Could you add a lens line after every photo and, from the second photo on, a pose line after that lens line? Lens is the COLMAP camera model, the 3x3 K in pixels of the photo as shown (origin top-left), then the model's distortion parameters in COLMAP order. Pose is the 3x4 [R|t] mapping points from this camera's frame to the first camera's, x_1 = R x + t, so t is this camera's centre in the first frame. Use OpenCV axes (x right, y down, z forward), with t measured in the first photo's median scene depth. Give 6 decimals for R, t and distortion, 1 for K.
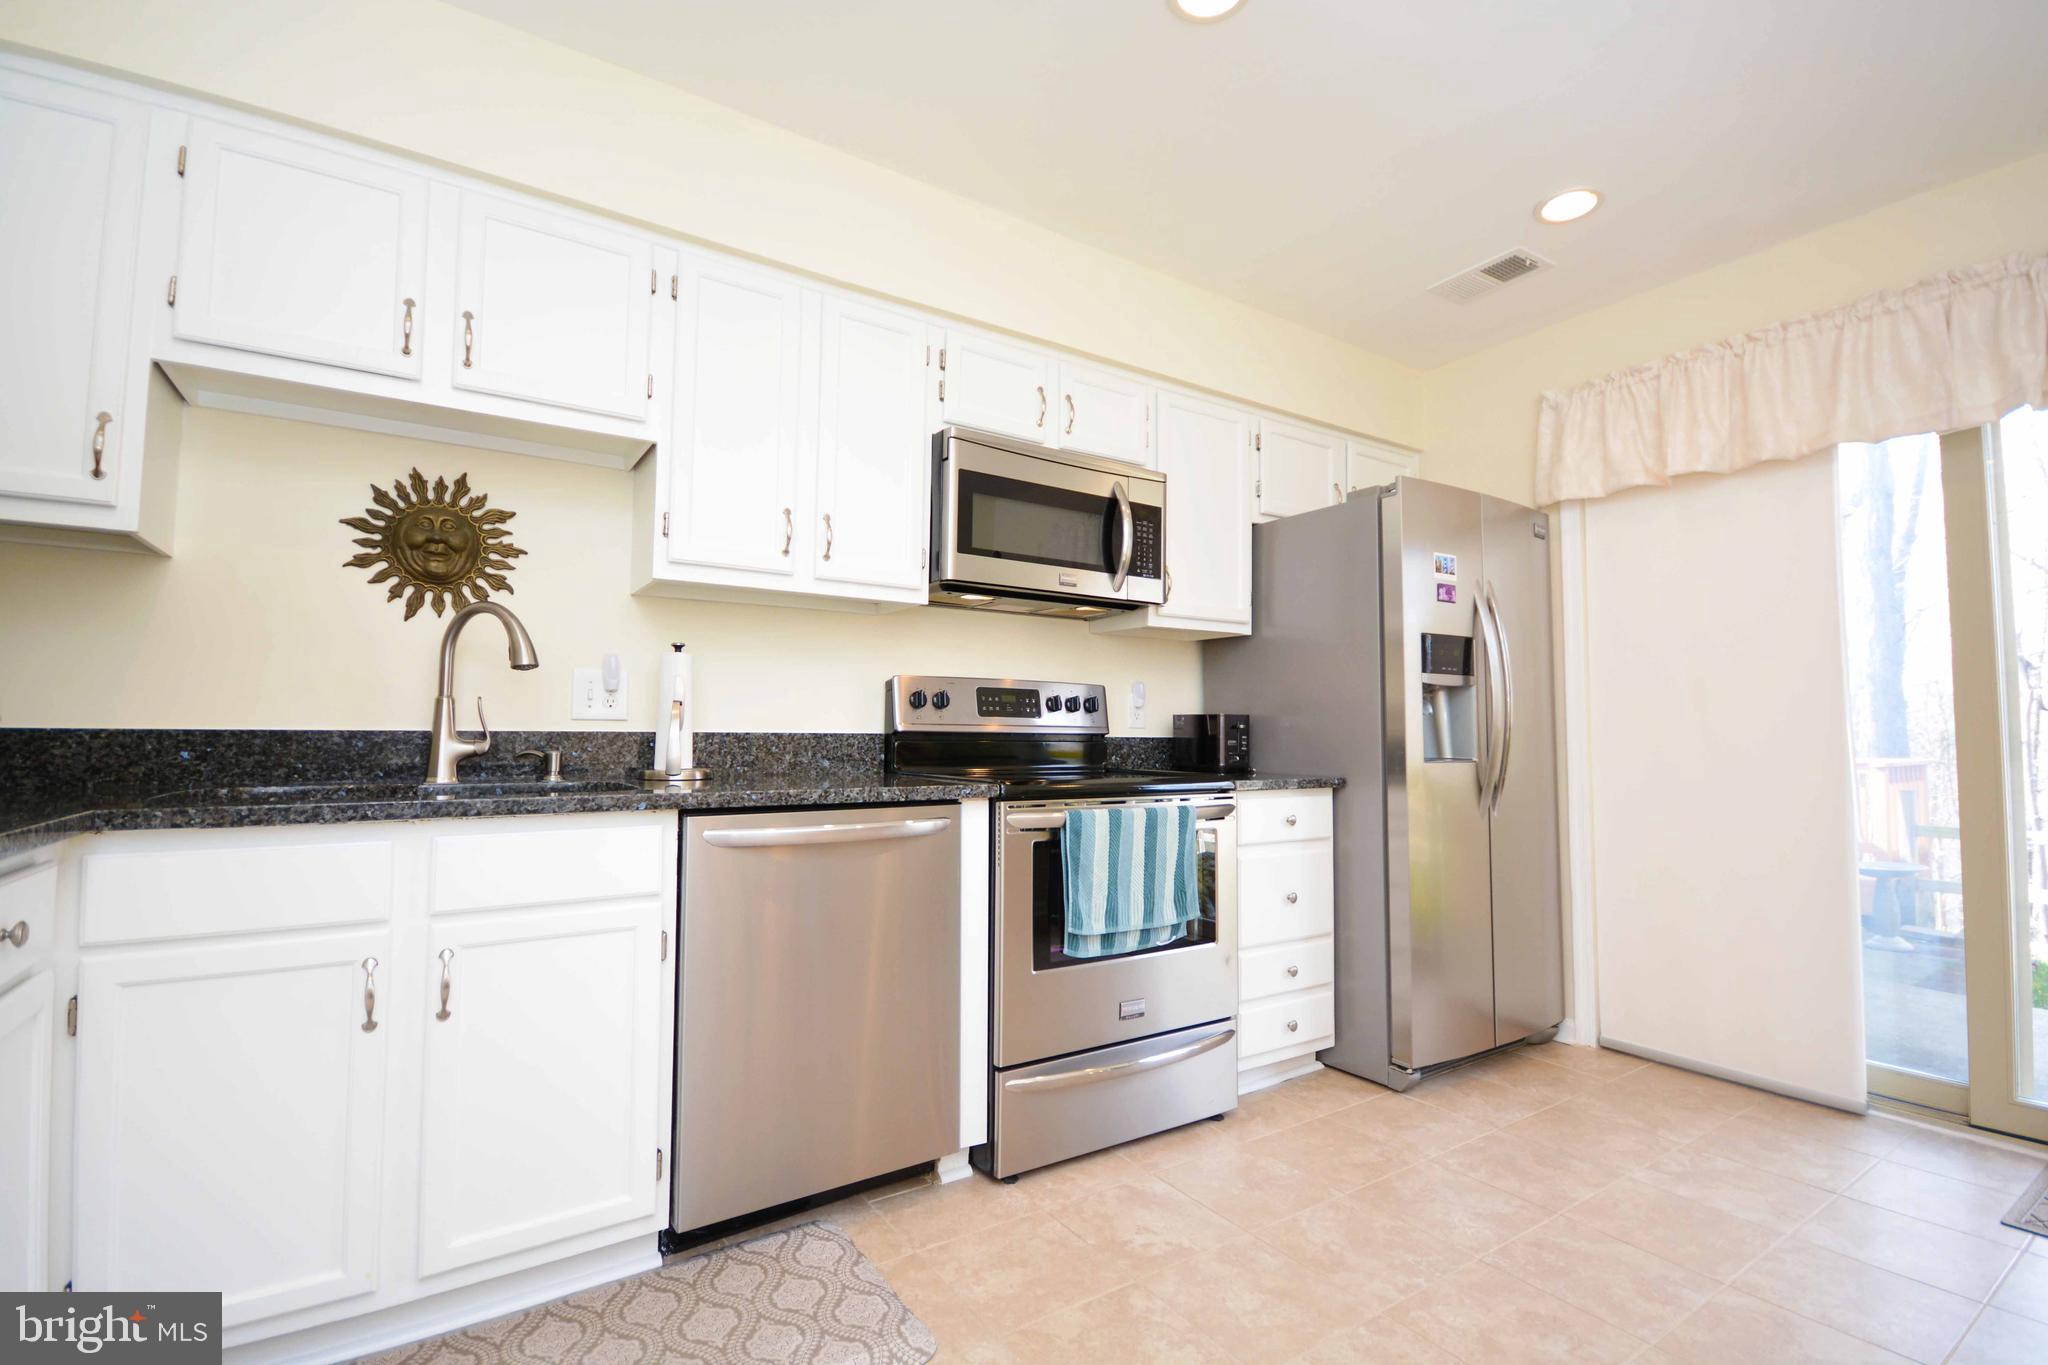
lens RADIAL K [[894.6, 0, 1024.0], [0, 894.6, 682.5], [0, 0, 1]] dist [-0.003395, 0.000110]
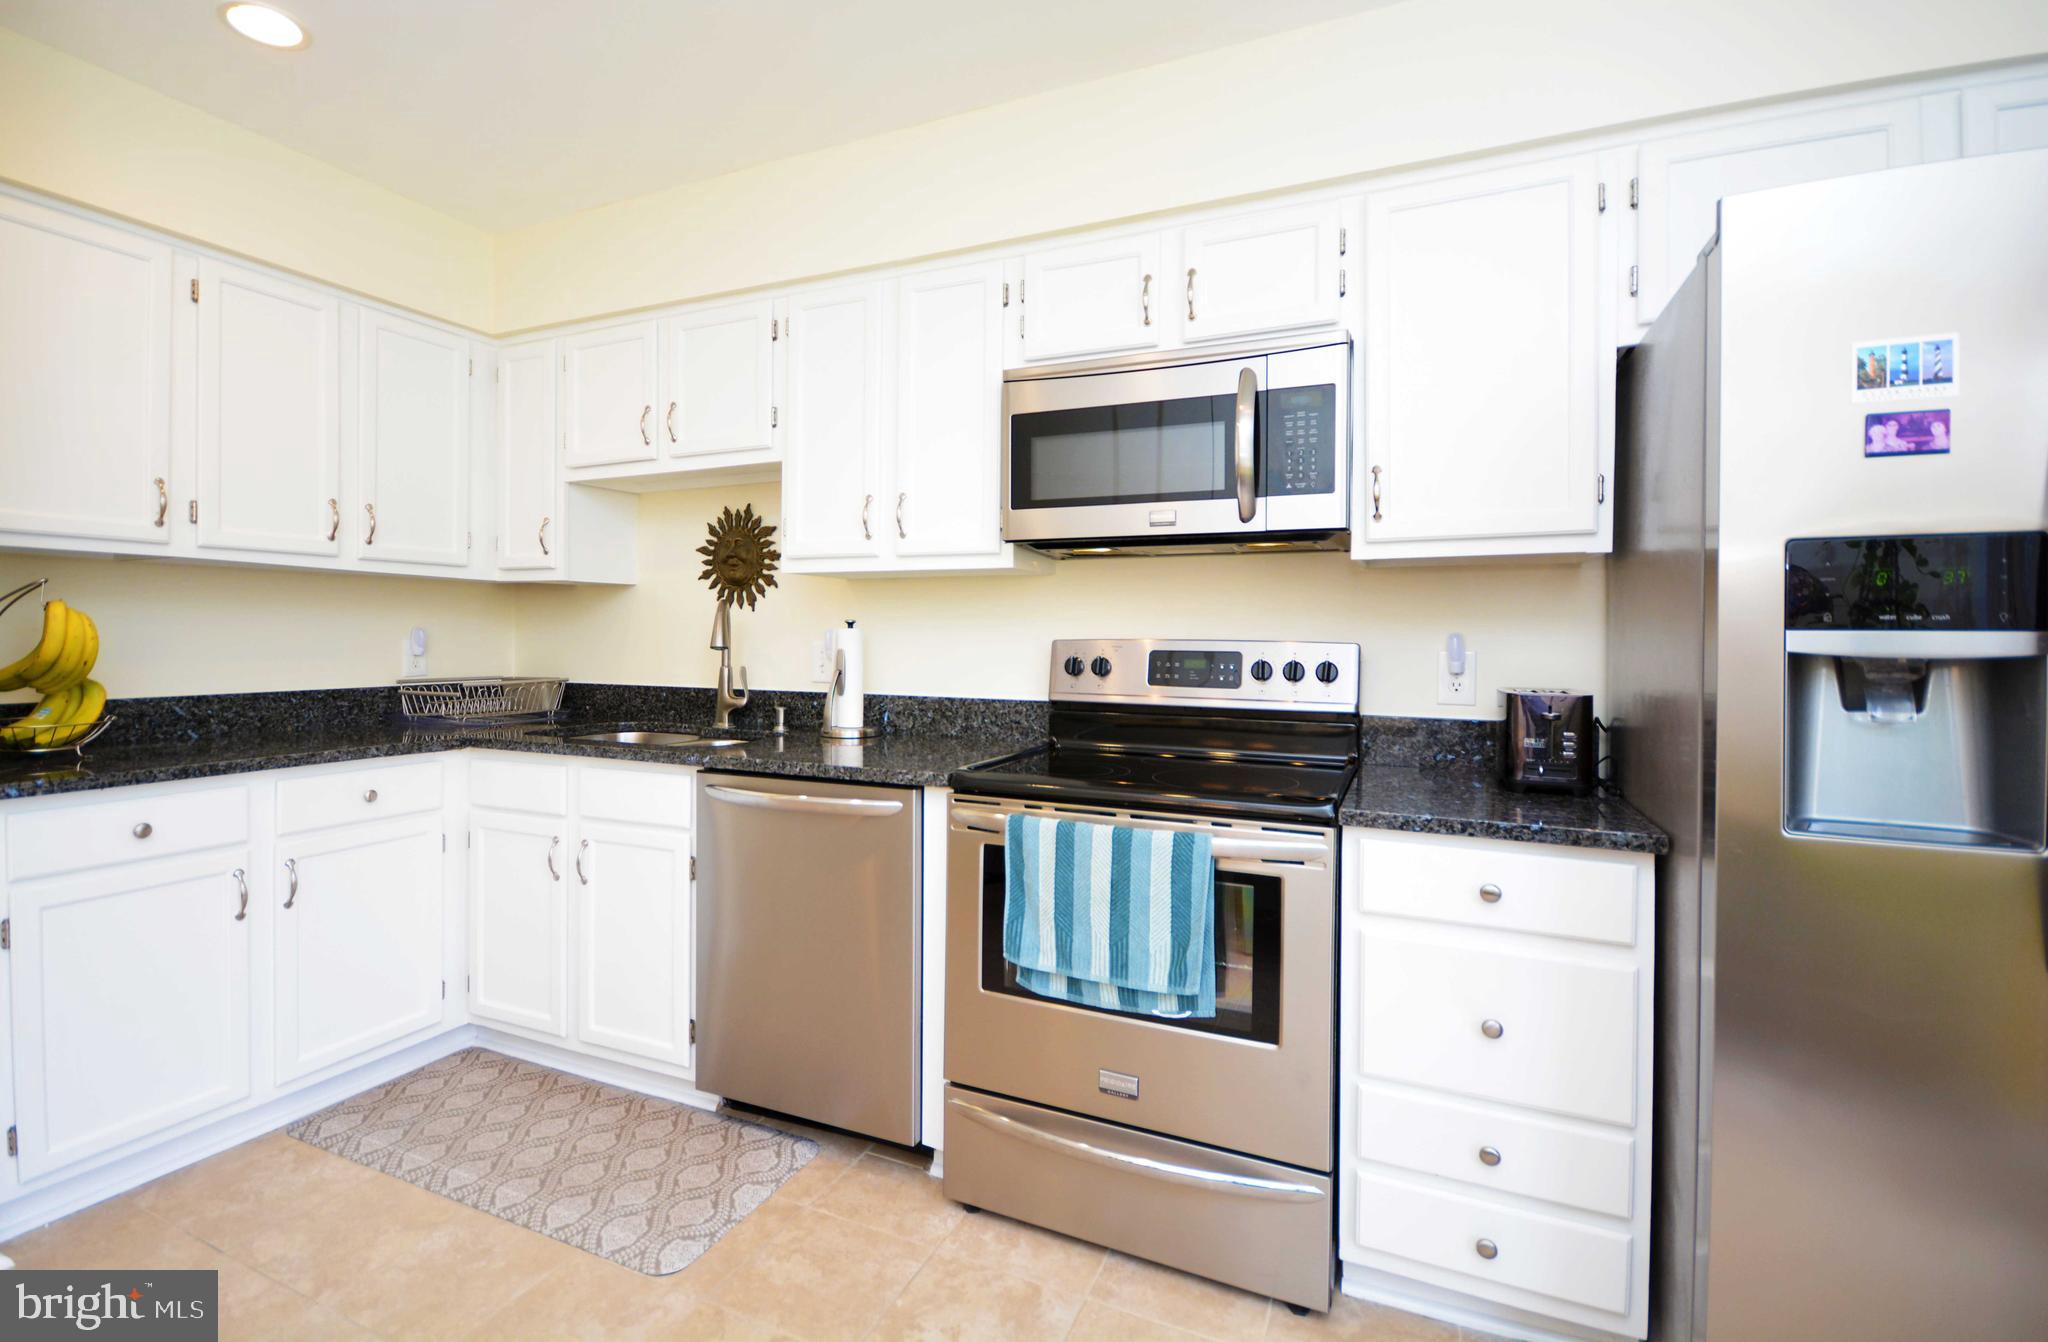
lens RADIAL K [[926.3, 0, 1022.2], [0, 926.3, 637.8], [0, 0, 1]] dist [0.000874, 0.000230]
pose [[0.539873, -0.000927, -0.841746, 0.754642], [0.041539, 0.998810, 0.025543, -0.041953], [0.840721, -0.048755, 0.539269, 0.526349]]
